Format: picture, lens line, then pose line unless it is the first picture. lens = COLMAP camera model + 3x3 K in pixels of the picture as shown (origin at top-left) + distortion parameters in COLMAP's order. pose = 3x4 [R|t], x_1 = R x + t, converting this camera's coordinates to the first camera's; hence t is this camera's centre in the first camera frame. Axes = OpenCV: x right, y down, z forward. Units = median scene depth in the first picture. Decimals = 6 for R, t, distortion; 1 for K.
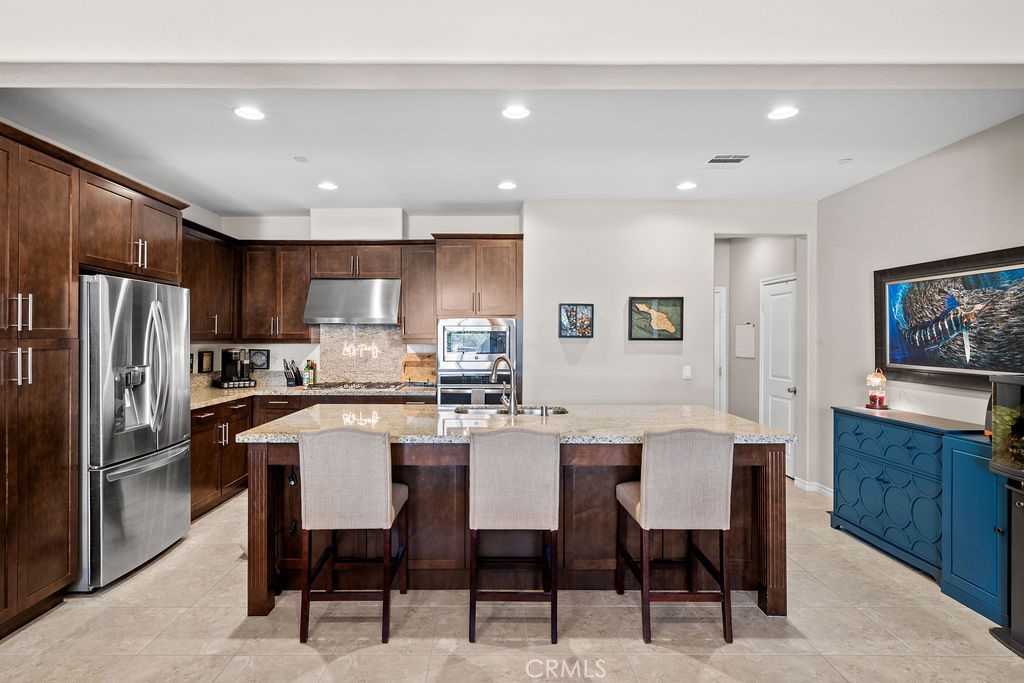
lens RADIAL K [[548.7, 0, 493.1], [0, 548.7, 337.5], [0, 0, 1]] dist [-0.004327, 0.001244]
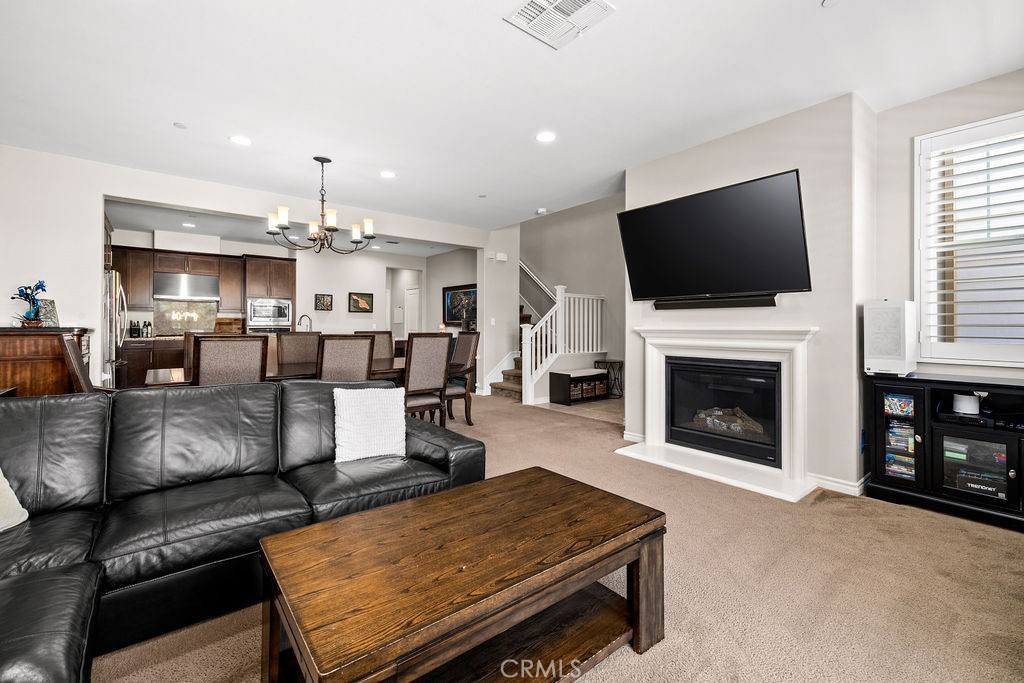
lens RADIAL K [[432.2, 0, 507.5], [0, 432.2, 324.0], [0, 0, 1]] dist [0.001190, 0.000423]
pose [[0.779171, 0.004065, 0.626798, -0.344878], [-0.002816, 0.999992, -0.002985, 0.056586], [-0.626805, 0.000561, 0.779176, -0.753737]]
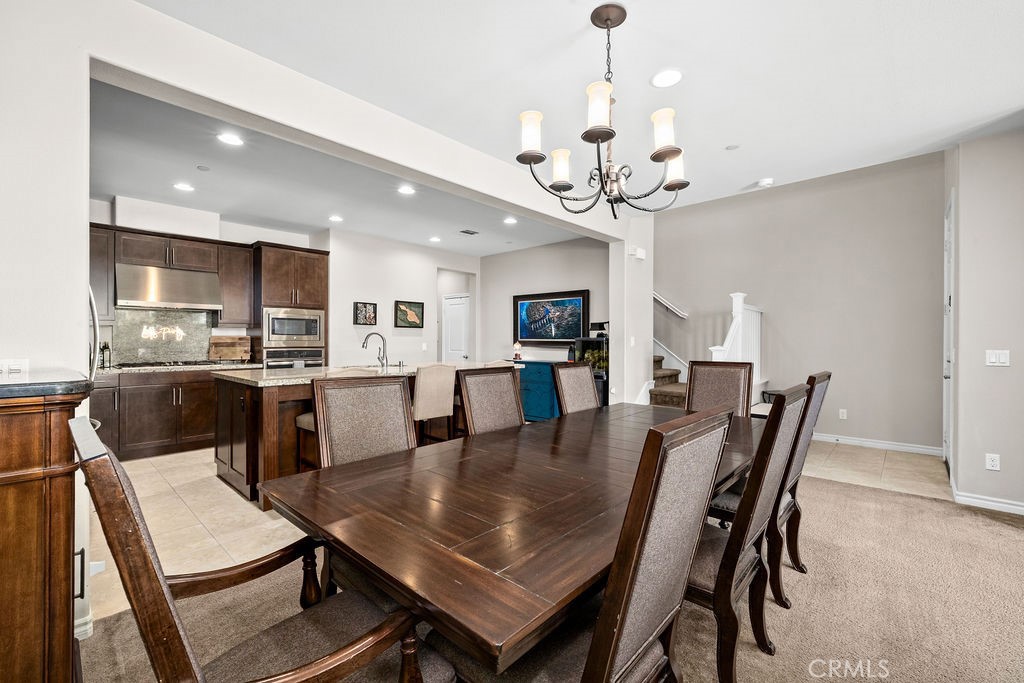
lens RADIAL K [[432.2, 0, 507.6], [0, 432.2, 343.1], [0, 0, 1]] dist [0.001190, 0.000423]
pose [[0.686629, -0.006537, 0.726979, -0.453653], [-0.001486, 0.999945, 0.010394, 0.037846], [-0.727007, -0.008217, 0.686581, -0.114575]]
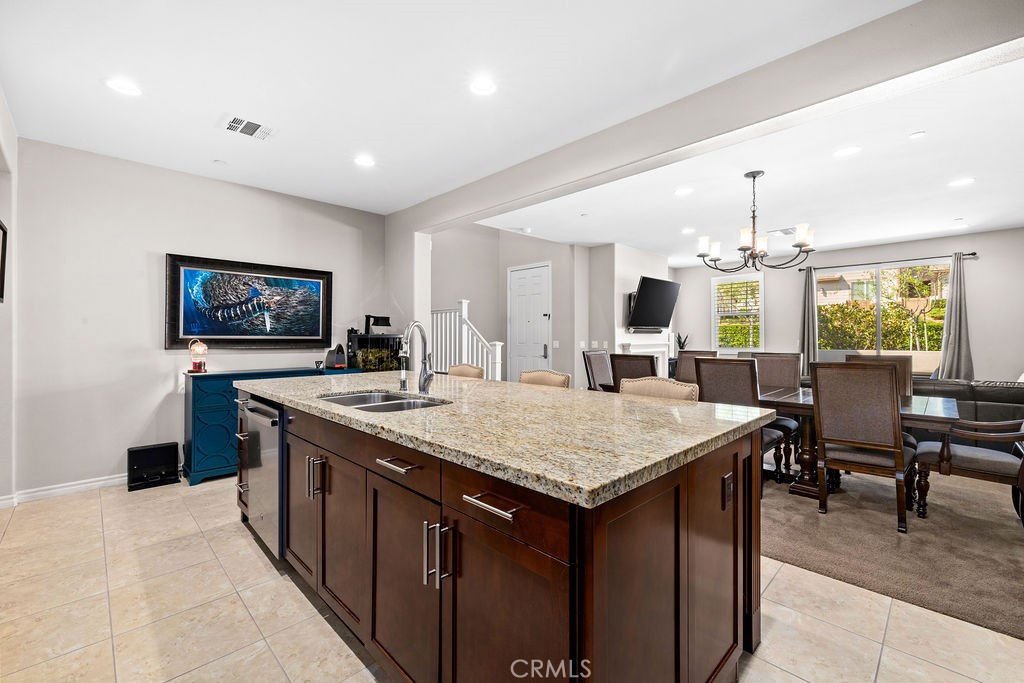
lens RADIAL K [[432.2, 0, 509.4], [0, 432.2, 332.8], [0, 0, 1]] dist [0.001190, 0.000423]
pose [[-0.701228, 0.005355, 0.712917, -0.355972], [-0.002338, 0.999949, -0.009810, 0.040250], [-0.712933, -0.008546, -0.701180, 0.943924]]
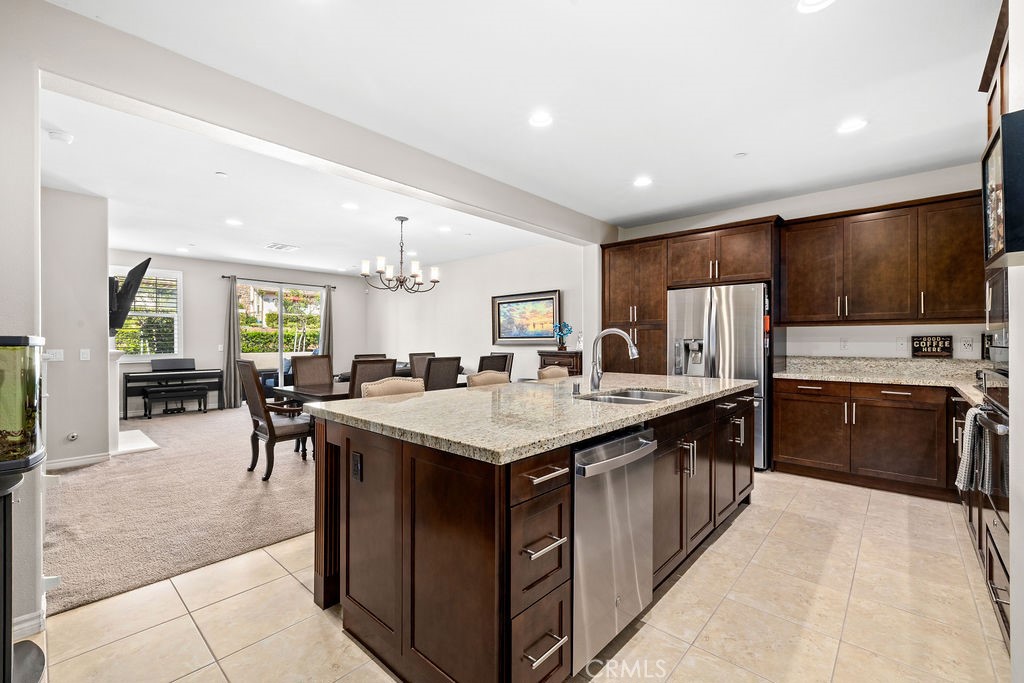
lens RADIAL K [[432.2, 0, 507.6], [0, 432.2, 343.1], [0, 0, 1]] dist [0.001190, 0.000423]
pose [[-0.674326, 0.002126, -0.738431, 0.474483], [0.001351, 0.999998, 0.001645, 0.040234], [0.738433, 0.000112, -0.674327, 0.963141]]
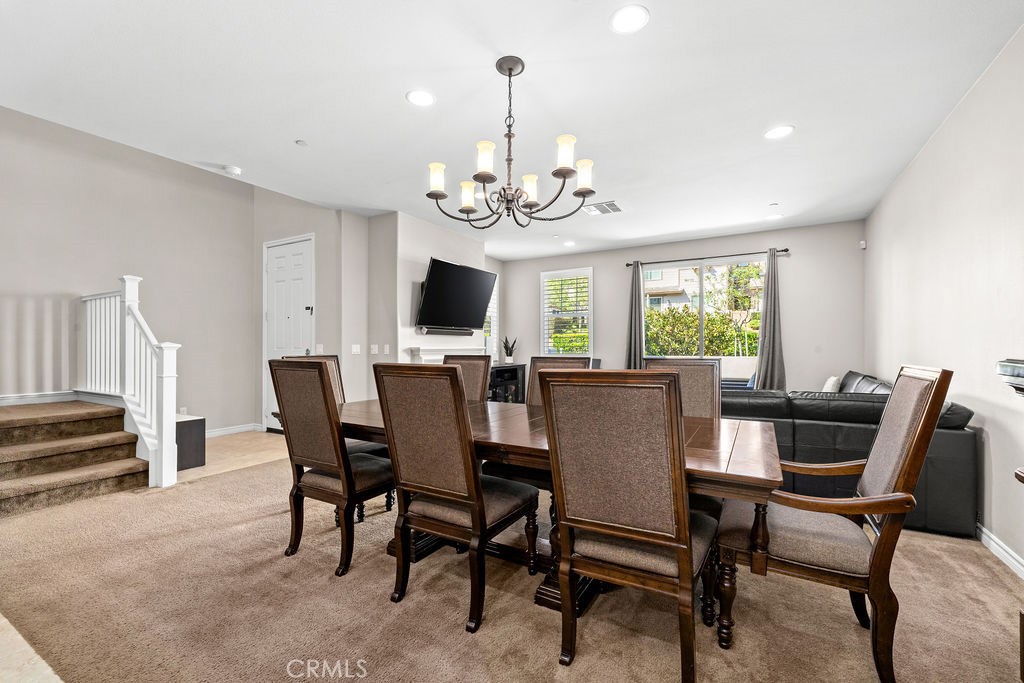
lens RADIAL K [[432.2, 0, 508.3], [0, 432.2, 346.2], [0, 0, 1]] dist [0.001190, 0.000423]
pose [[-0.861526, -0.001749, 0.507710, -0.352839], [-0.003069, 0.999994, -0.001762, 0.057417], [-0.507703, -0.003076, -0.861526, 0.495657]]
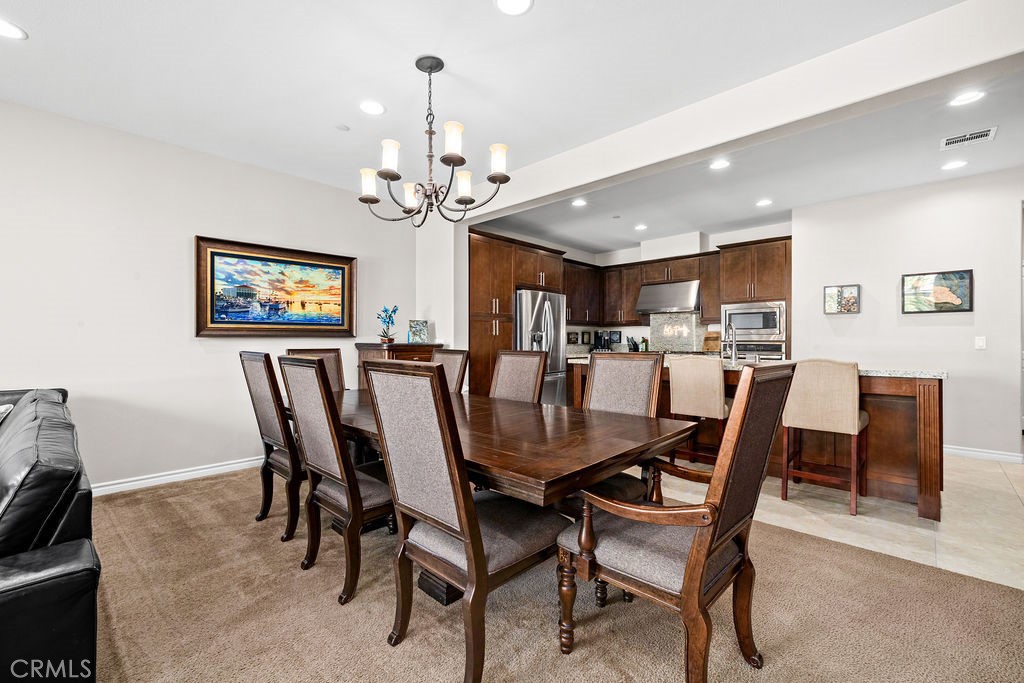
lens RADIAL K [[432.2, 0, 505.5], [0, 432.2, 342.1], [0, 0, 1]] dist [0.001190, 0.000423]
pose [[0.716565, -0.000902, -0.697520, 0.286161], [0.003278, 0.999992, 0.002074, 0.058747], [0.697512, -0.003773, 0.716563, -0.199430]]
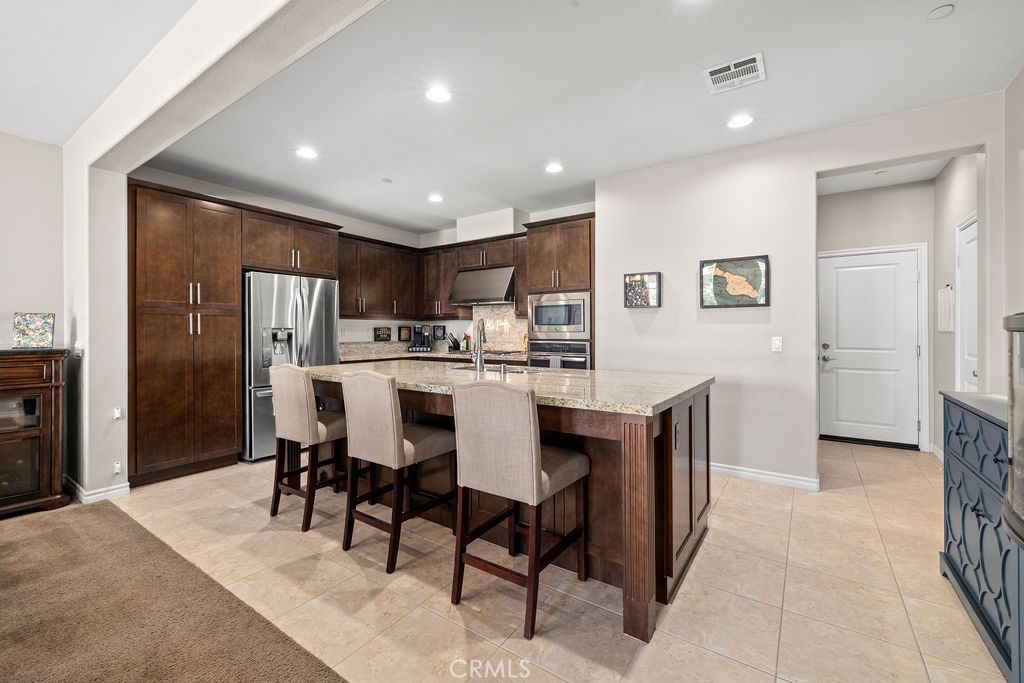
lens RADIAL K [[432.2, 0, 507.6], [0, 432.2, 331.3], [0, 0, 1]] dist [0.001190, 0.000423]
pose [[0.818876, -0.003736, -0.573959, 0.401937], [0.005136, 0.999986, 0.000818, 0.041527], [0.573948, -0.003618, 0.818884, 0.221517]]
